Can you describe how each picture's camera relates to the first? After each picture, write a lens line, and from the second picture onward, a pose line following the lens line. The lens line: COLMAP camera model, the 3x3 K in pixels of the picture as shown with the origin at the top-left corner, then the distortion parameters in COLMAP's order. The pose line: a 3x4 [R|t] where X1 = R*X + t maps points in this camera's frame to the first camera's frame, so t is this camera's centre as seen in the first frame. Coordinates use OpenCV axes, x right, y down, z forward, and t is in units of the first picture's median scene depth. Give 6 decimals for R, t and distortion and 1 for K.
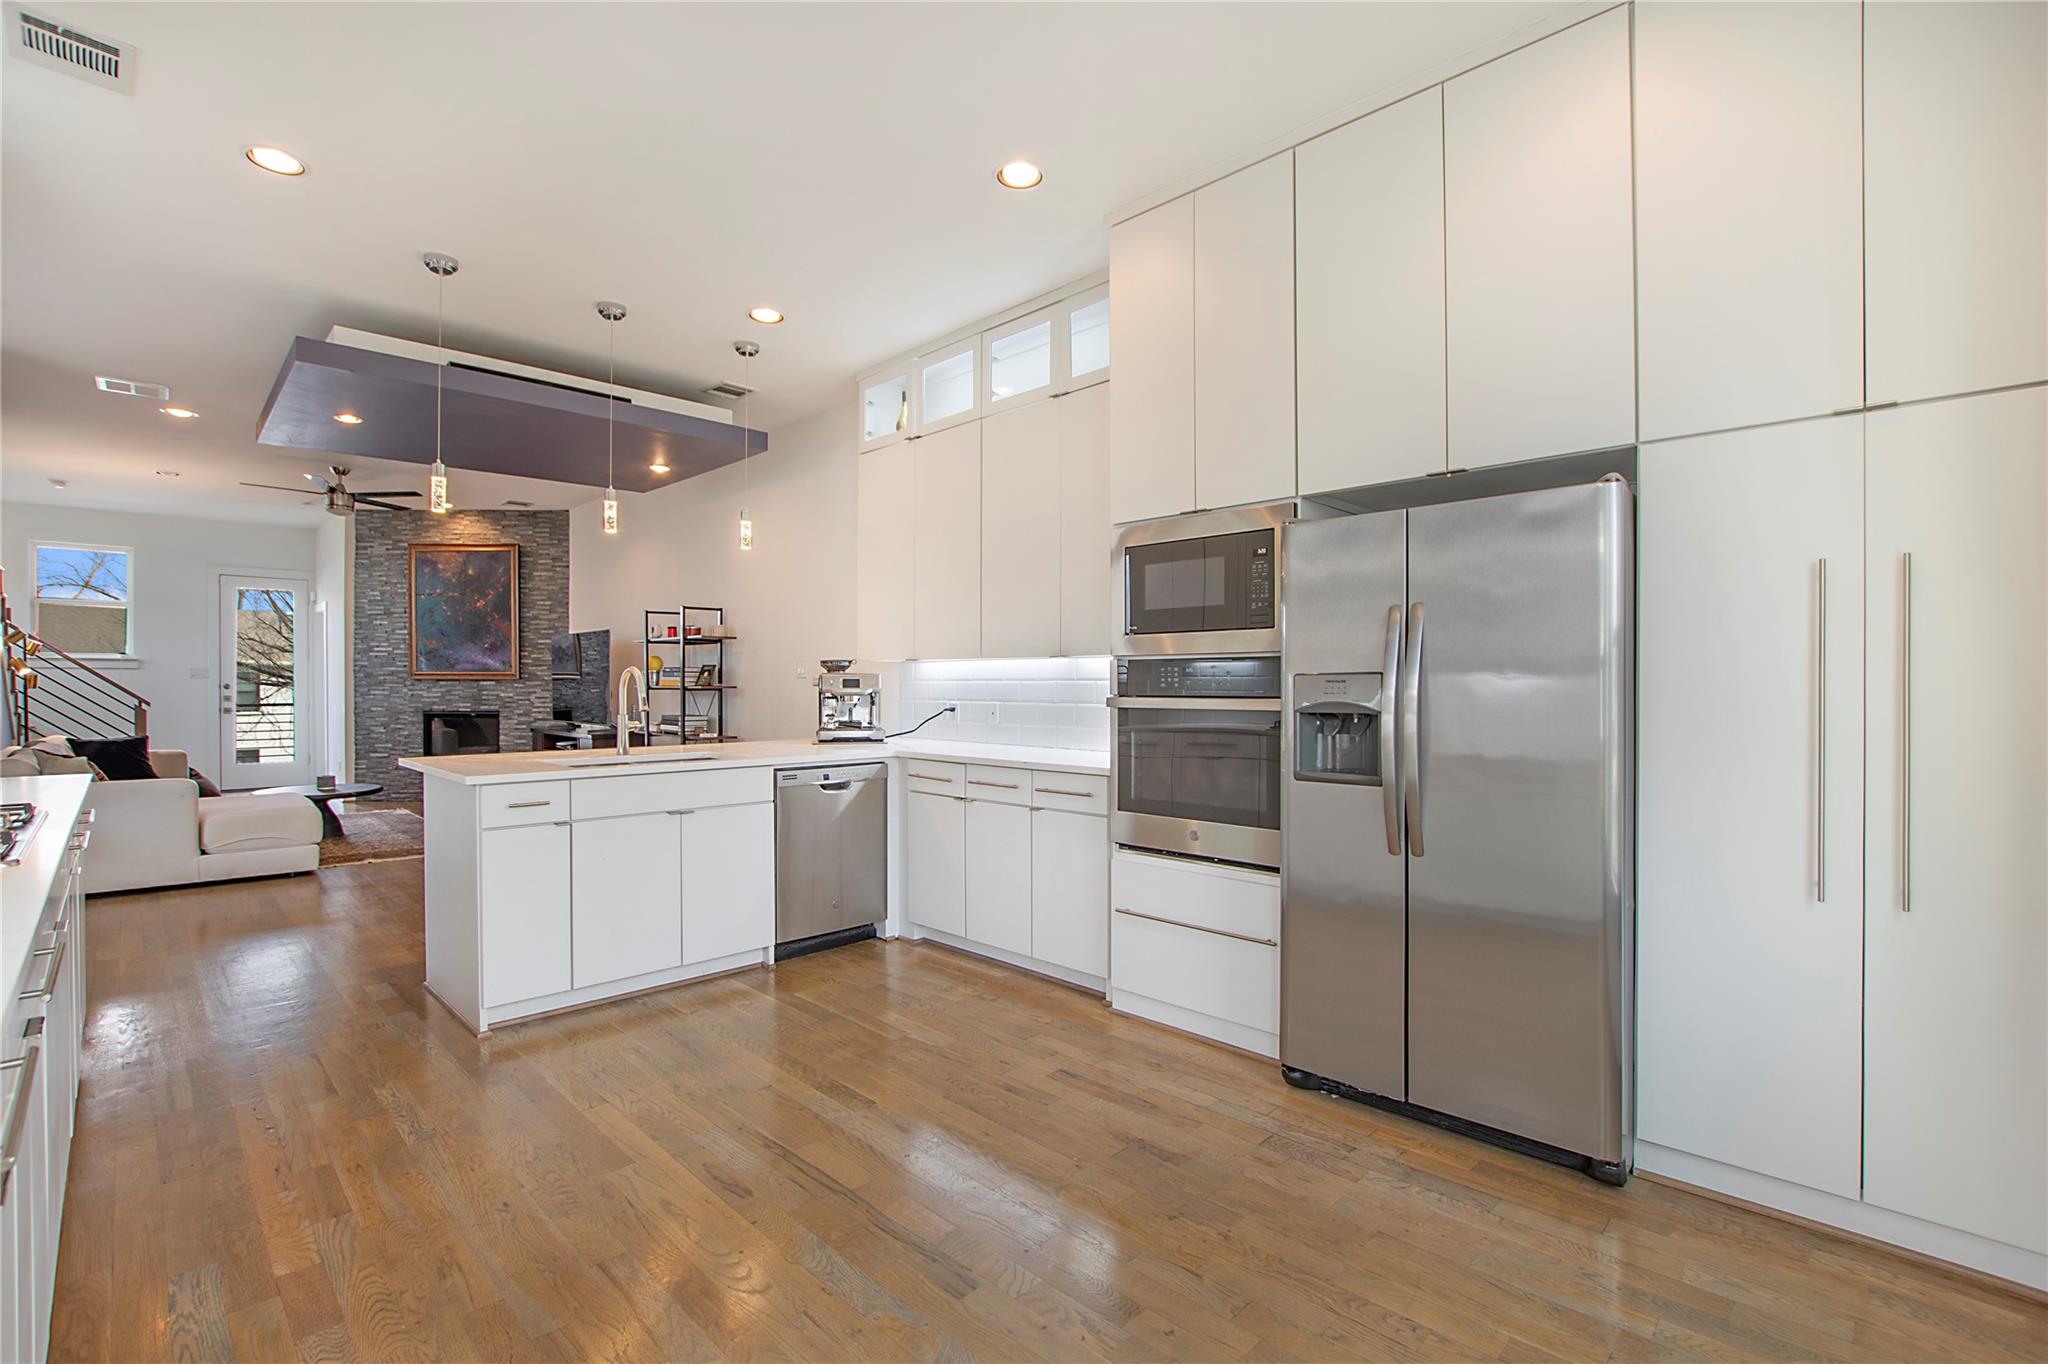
lens RADIAL K [[910.4, 0, 1025.7], [0, 910.4, 695.4], [0, 0, 1]] dist [-0.043012, 0.008157]
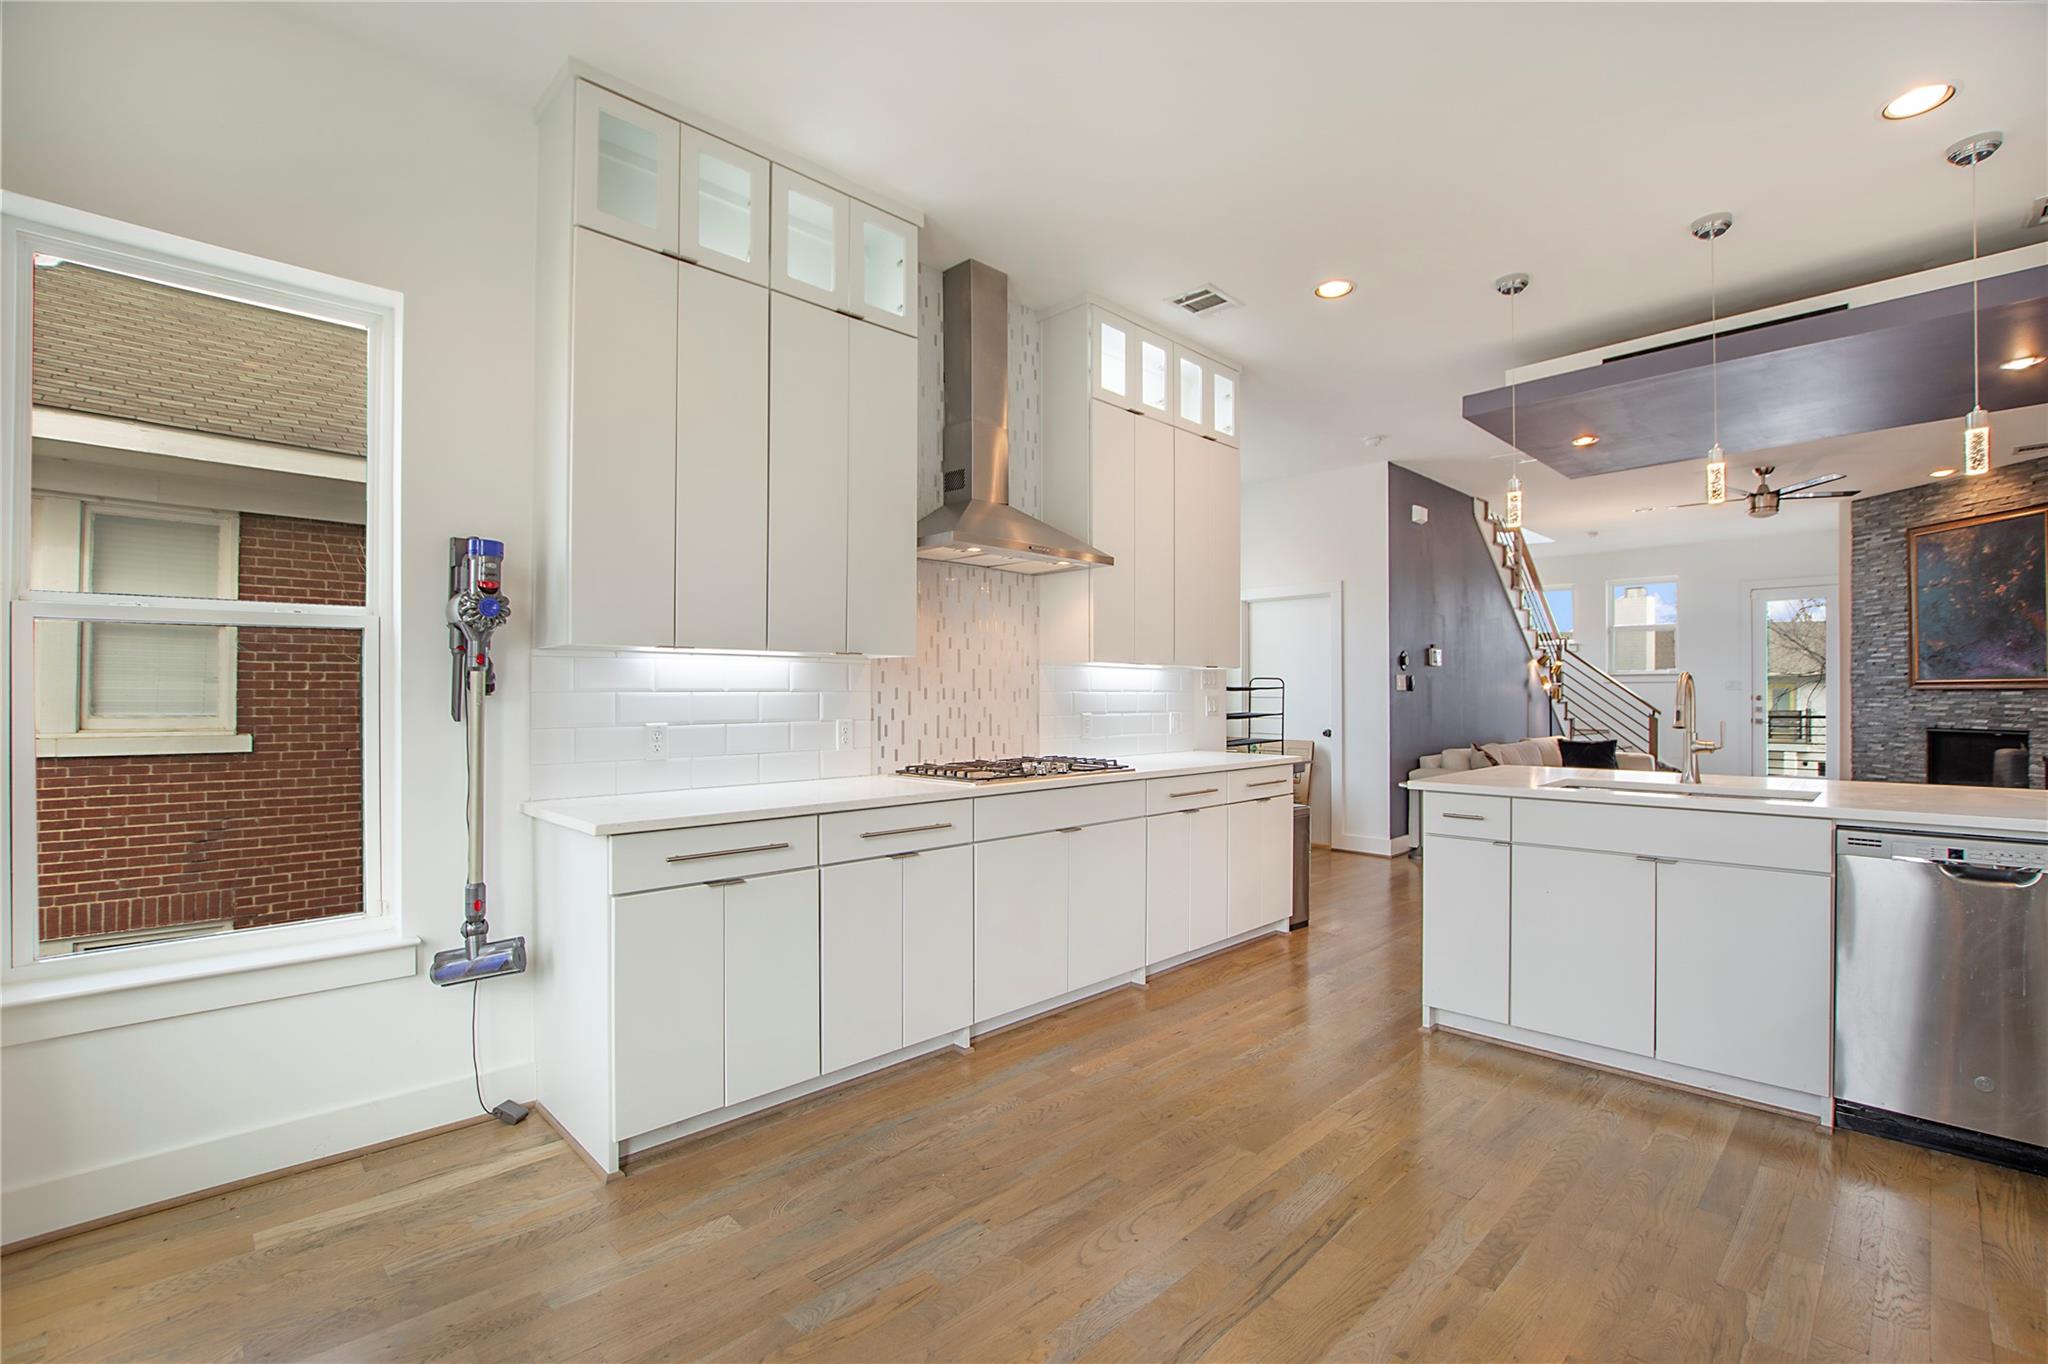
lens RADIAL K [[910.4, 0, 1025.7], [0, 910.4, 695.4], [0, 0, 1]] dist [-0.043012, 0.008157]
pose [[-0.022983, -0.003217, -0.999731, 0.284295], [-0.010739, 0.999938, -0.002971, -0.001880], [0.999678, 0.010668, -0.023017, 0.347063]]
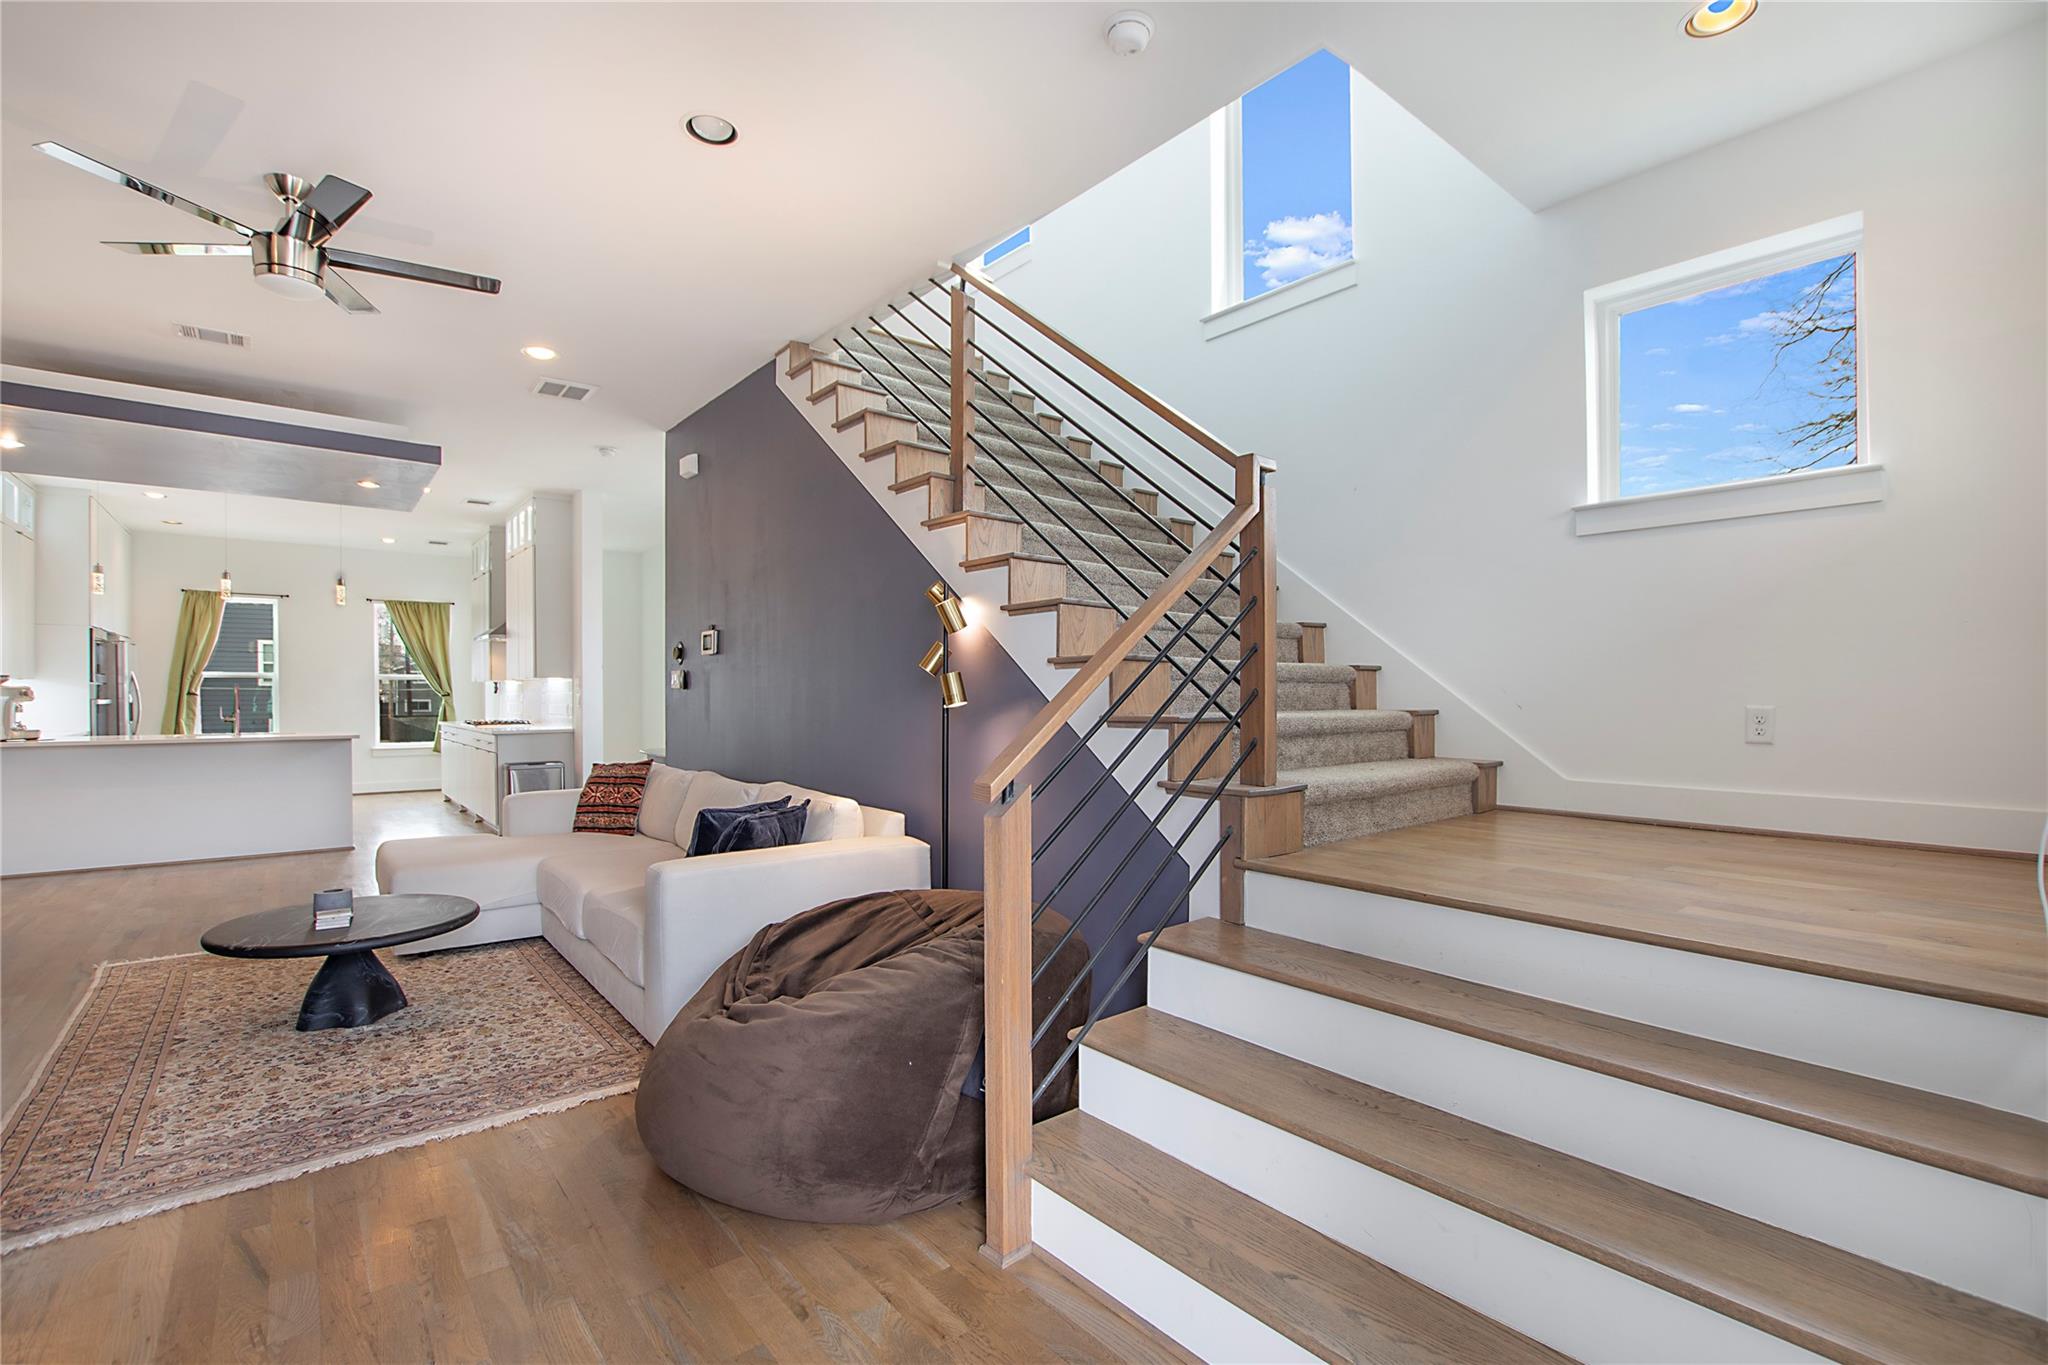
lens RADIAL K [[911.1, 0, 1031.4], [0, 911.1, 695.5], [0, 0, 1]] dist [-0.028663, 0.000203]
pose [[-0.995124, -0.005516, 0.098480, -1.719884], [-0.004484, 0.999933, 0.010705, -0.025371], [-0.098532, 0.010211, -0.995081, 2.049613]]
